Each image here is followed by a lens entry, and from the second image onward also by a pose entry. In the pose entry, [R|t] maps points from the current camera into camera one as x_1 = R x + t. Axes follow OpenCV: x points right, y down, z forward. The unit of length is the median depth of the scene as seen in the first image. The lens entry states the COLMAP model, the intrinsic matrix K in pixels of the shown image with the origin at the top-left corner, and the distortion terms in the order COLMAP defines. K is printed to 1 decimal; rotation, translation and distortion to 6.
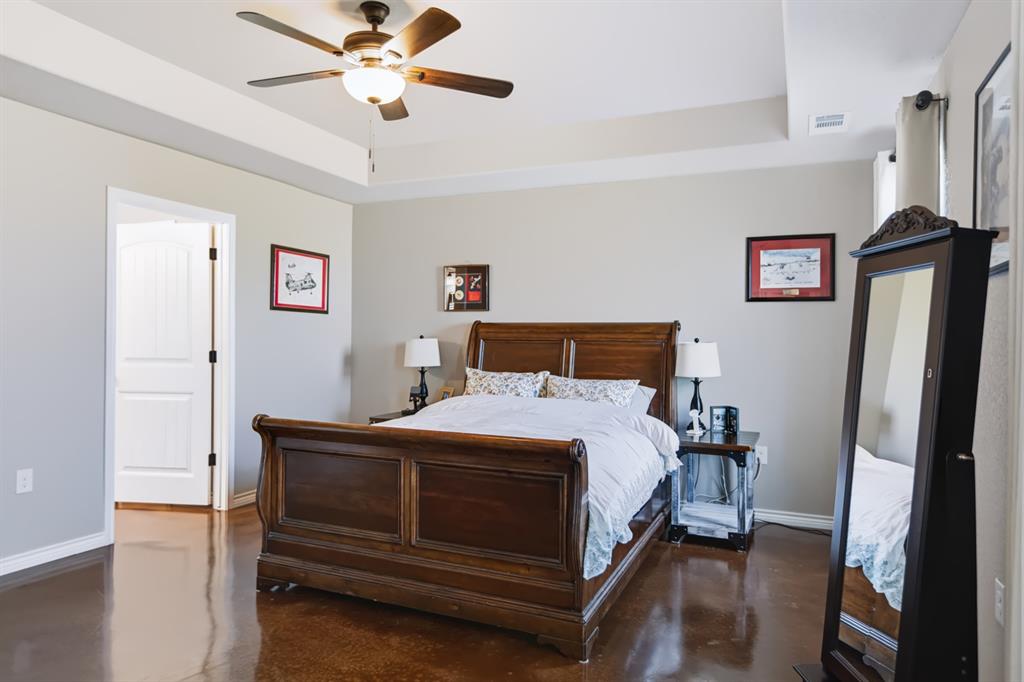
lens RADIAL K [[656.4, 0, 512.0], [0, 656.4, 341.0], [0, 0, 1]] dist [0.033492, 0.000456]
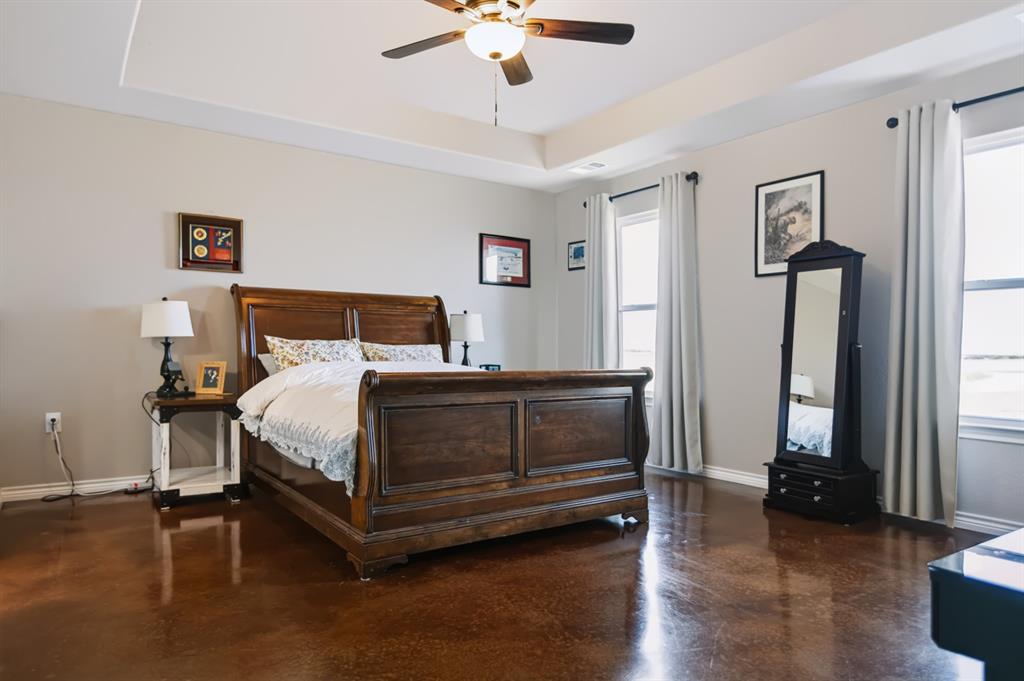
lens RADIAL K [[656.4, 0, 512.0], [0, 656.4, 340.5], [0, 0, 1]] dist [0.033492, 0.000456]
pose [[0.529600, 0.001099, 0.848246, -0.653065], [0.001116, 0.999997, -0.001992, 0.050122], [-0.848246, 0.002002, 0.529598, 0.262307]]
